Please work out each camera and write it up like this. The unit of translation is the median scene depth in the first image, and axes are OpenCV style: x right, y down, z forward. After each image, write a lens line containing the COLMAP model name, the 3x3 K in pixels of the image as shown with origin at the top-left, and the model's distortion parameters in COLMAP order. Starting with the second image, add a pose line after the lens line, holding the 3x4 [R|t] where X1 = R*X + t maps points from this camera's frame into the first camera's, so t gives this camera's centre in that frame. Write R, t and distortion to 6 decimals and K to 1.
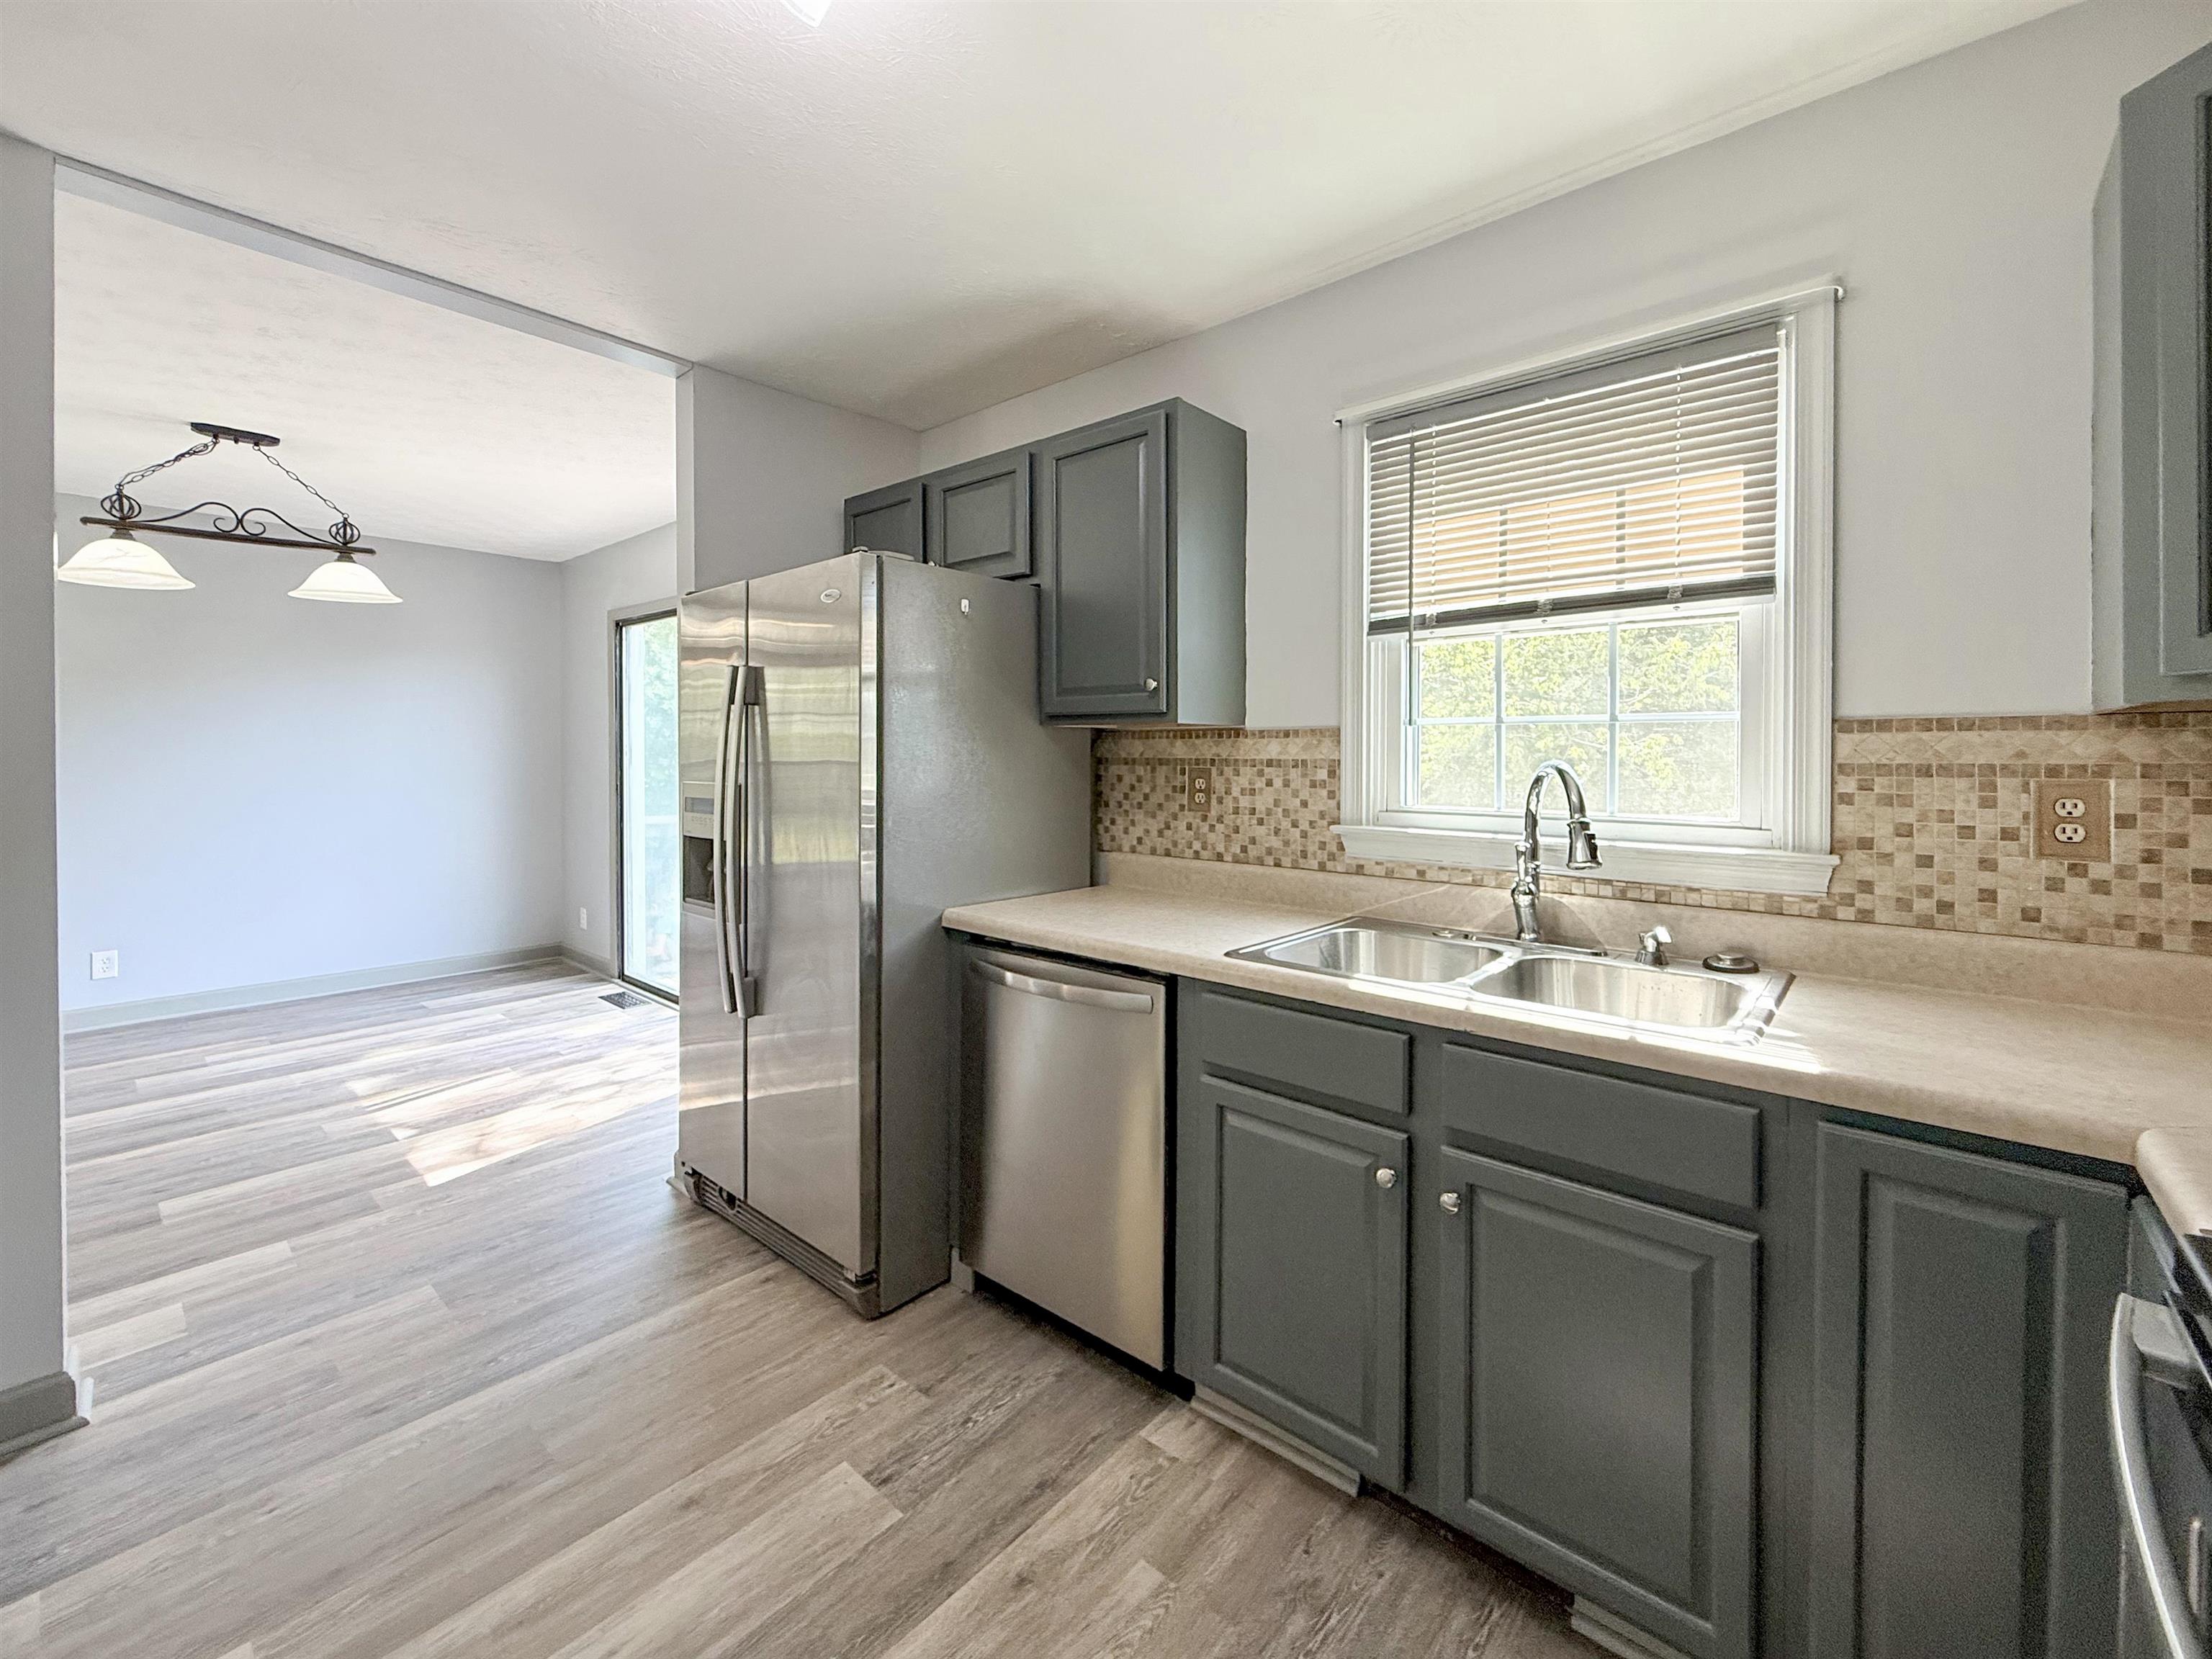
lens RADIAL K [[909.5, 0, 1134.5], [0, 909.5, 777.6], [0, 0, 1]] dist [-0.002109, -0.000065]
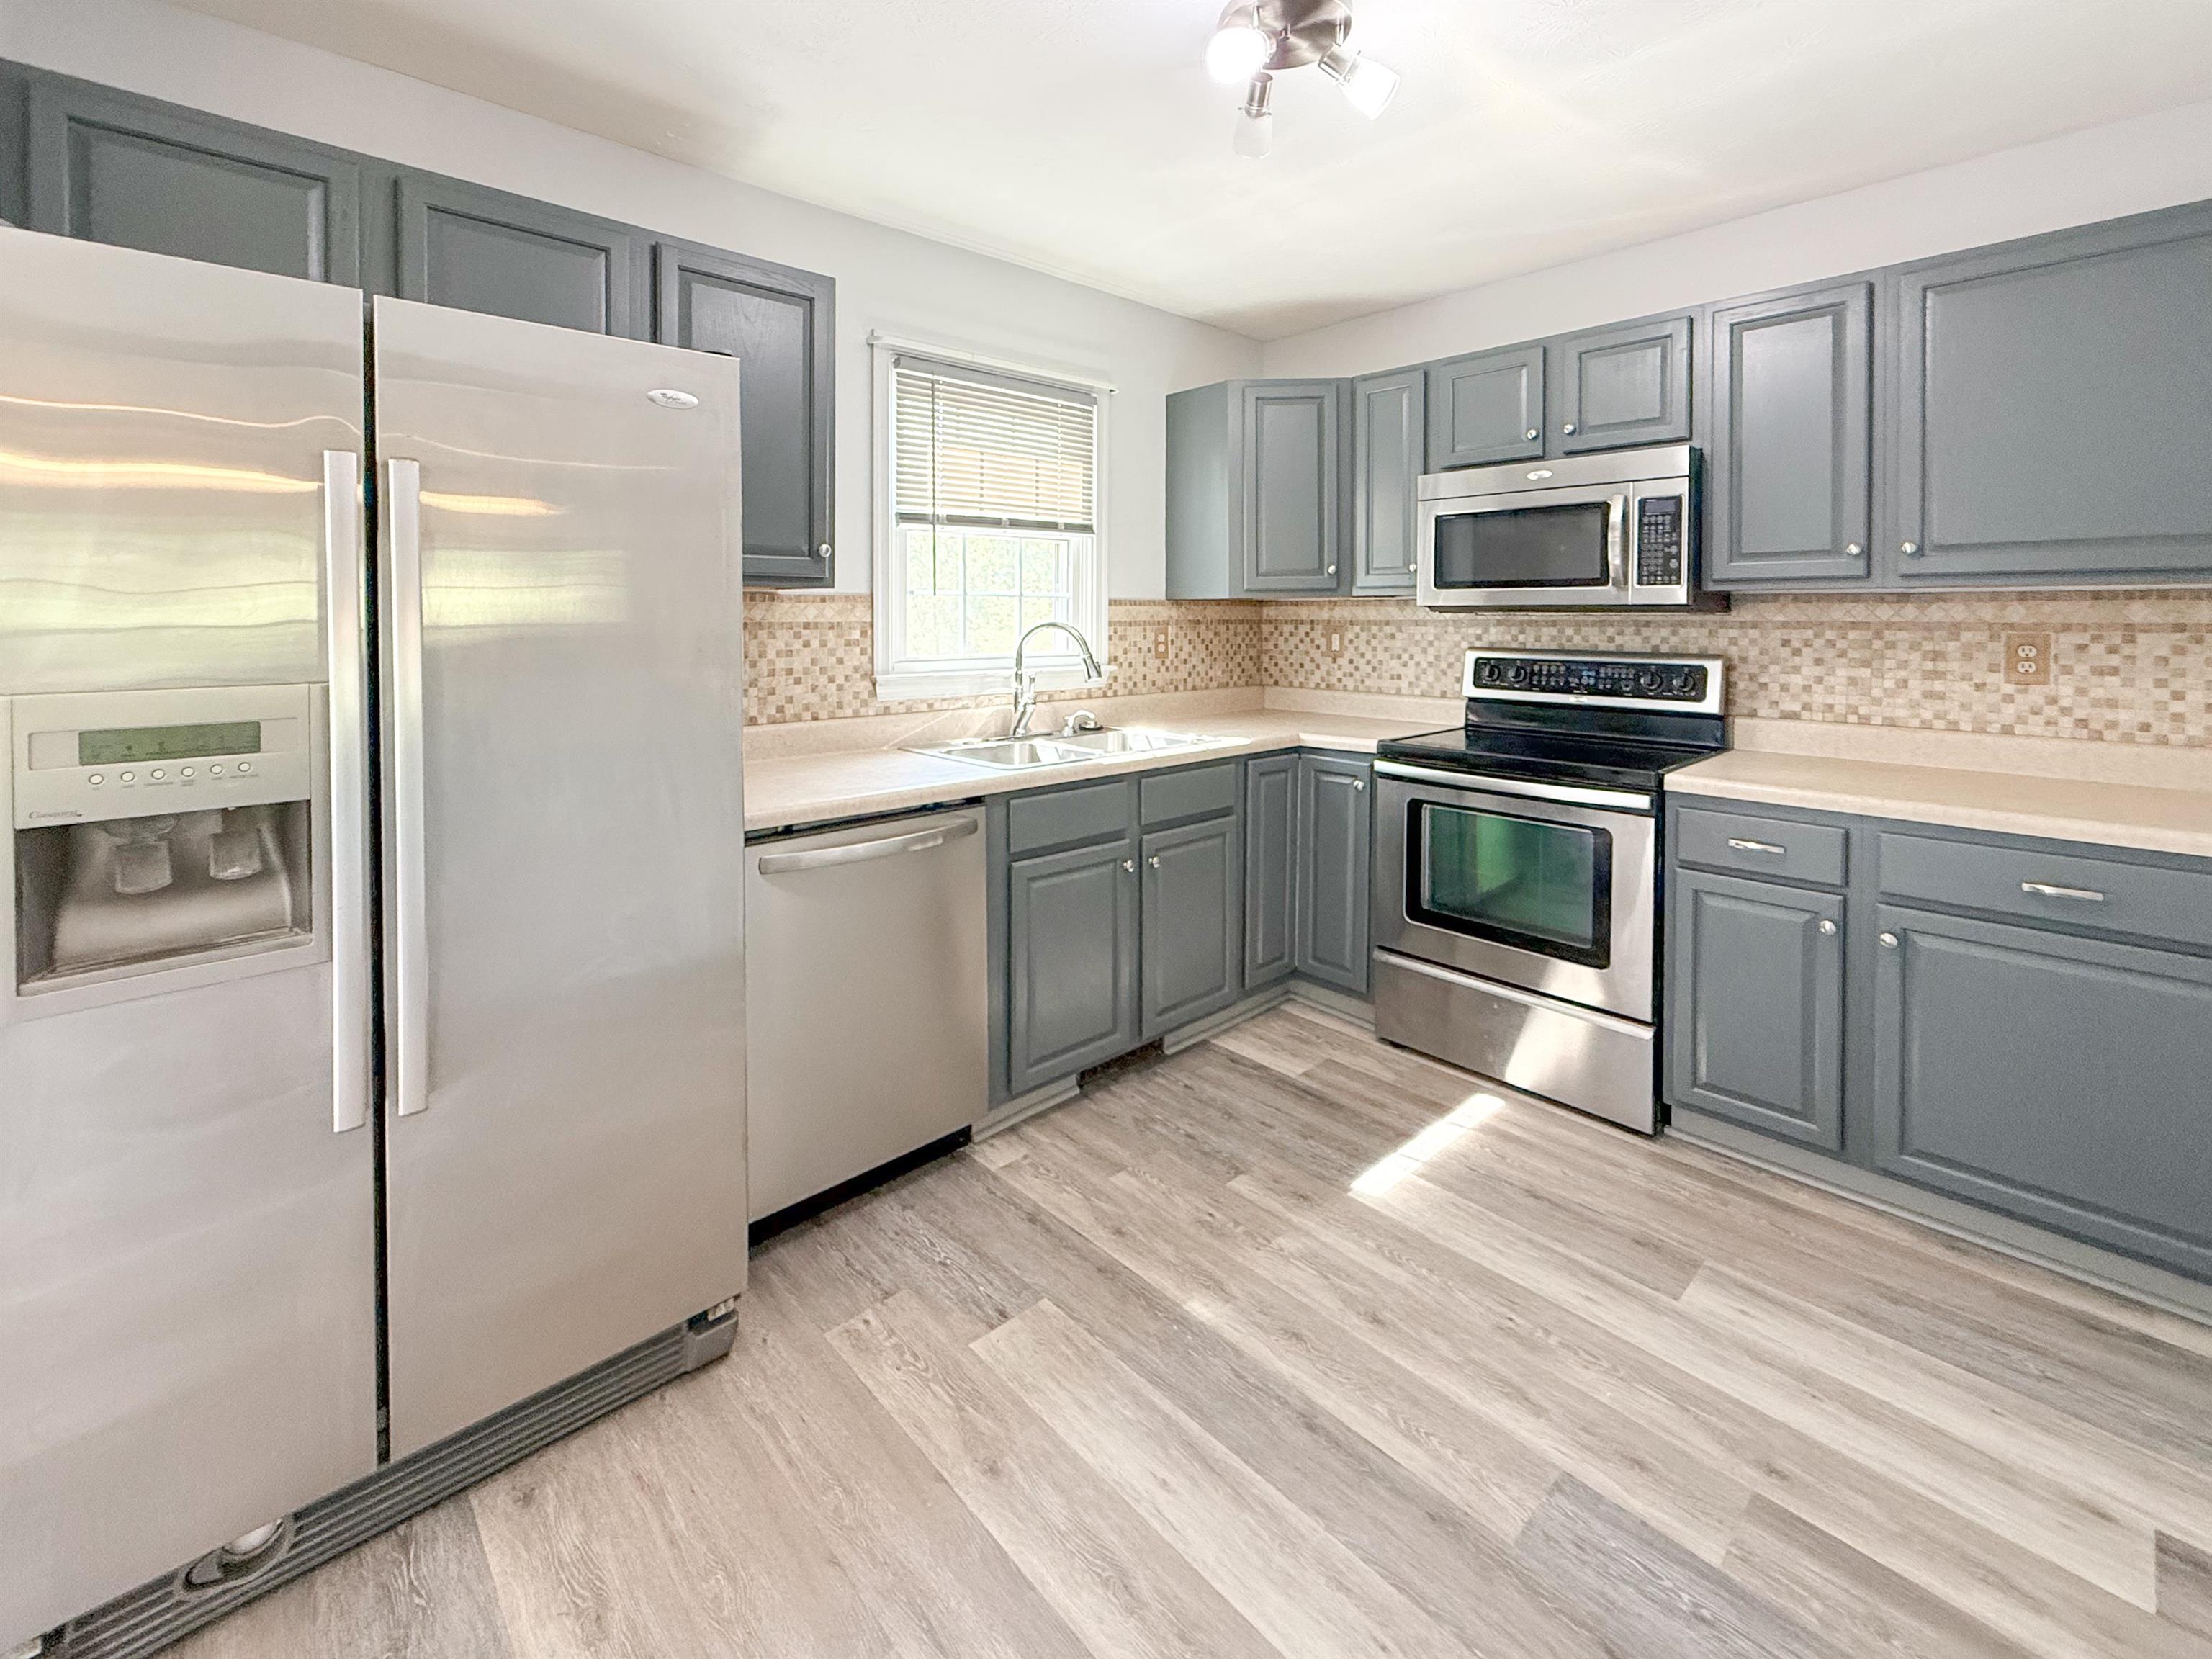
lens RADIAL K [[966.6, 0, 1084.9], [0, 966.6, 633.6], [0, 0, 1]] dist [-0.002321, 0.000602]
pose [[0.122448, -0.026853, 0.992112, -1.193725], [0.021253, 0.999476, 0.024429, -0.034663], [-0.992247, 0.018094, 0.122954, 0.663996]]
